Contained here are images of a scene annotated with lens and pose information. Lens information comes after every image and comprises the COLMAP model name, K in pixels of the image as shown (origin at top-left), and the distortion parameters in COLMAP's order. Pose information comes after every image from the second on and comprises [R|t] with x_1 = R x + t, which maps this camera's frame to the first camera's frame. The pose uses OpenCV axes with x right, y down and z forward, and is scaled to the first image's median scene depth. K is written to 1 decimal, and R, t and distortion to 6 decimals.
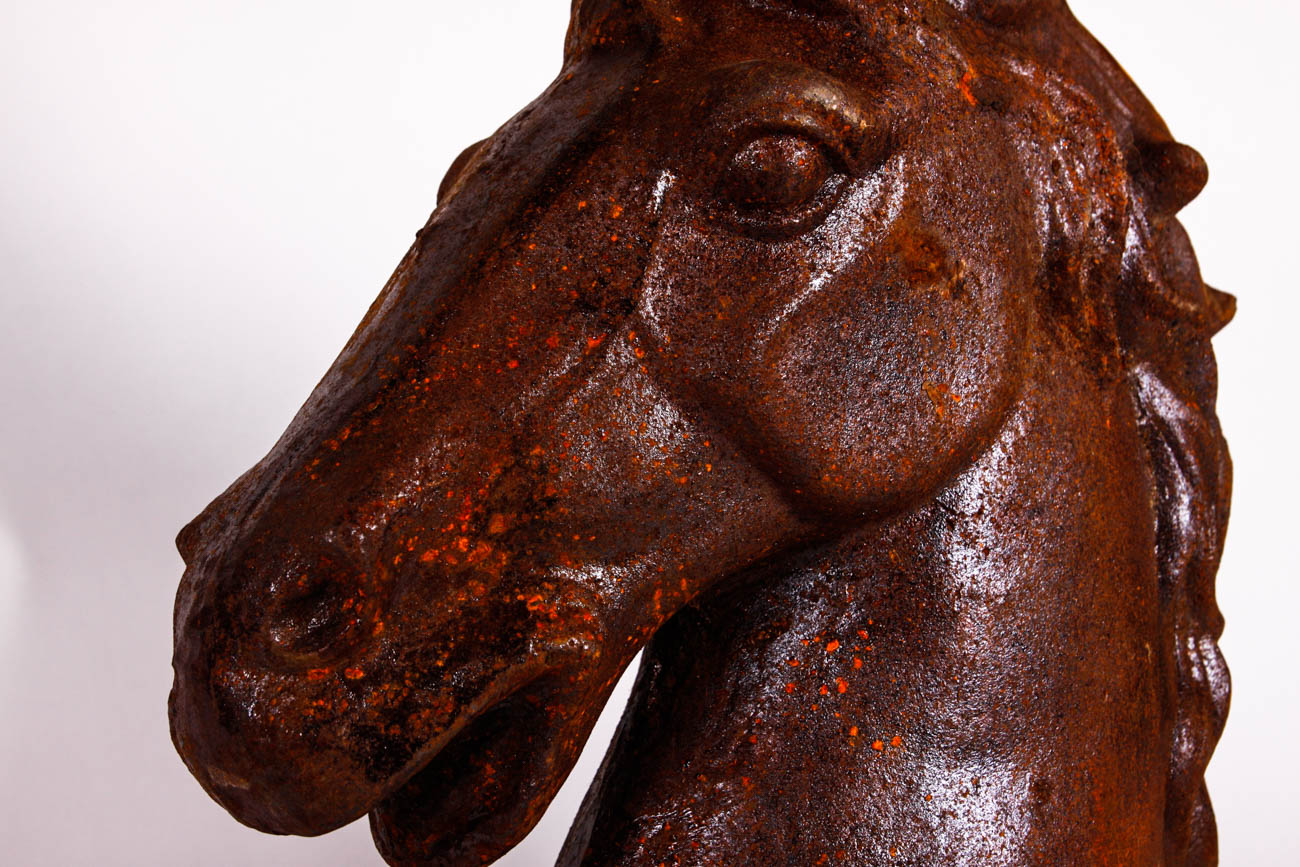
lens RADIAL K [[1918.6, 0, 650.0], [0, 1918.6, 433.5], [0, 0, 1]] dist [-0.005027, 0.119674]
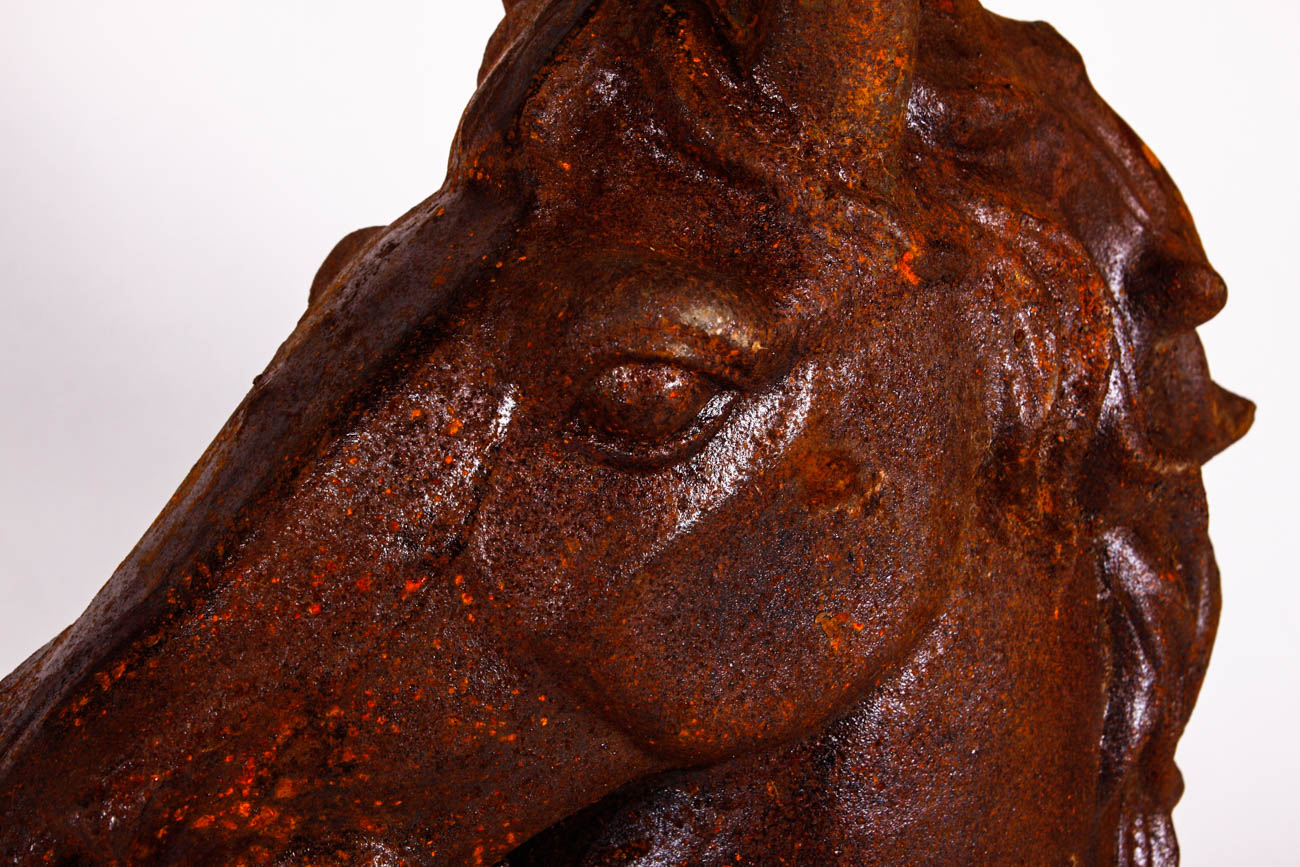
lens RADIAL K [[1918.6, 0, 650.0], [0, 1918.6, 433.5], [0, 0, 1]] dist [-0.005027, 0.119674]
pose [[0.994422, 0.089075, -0.056484, 0.110244], [-0.078183, 0.981969, 0.172117, -0.251225], [0.070797, -0.166740, 0.983456, 0.162496]]
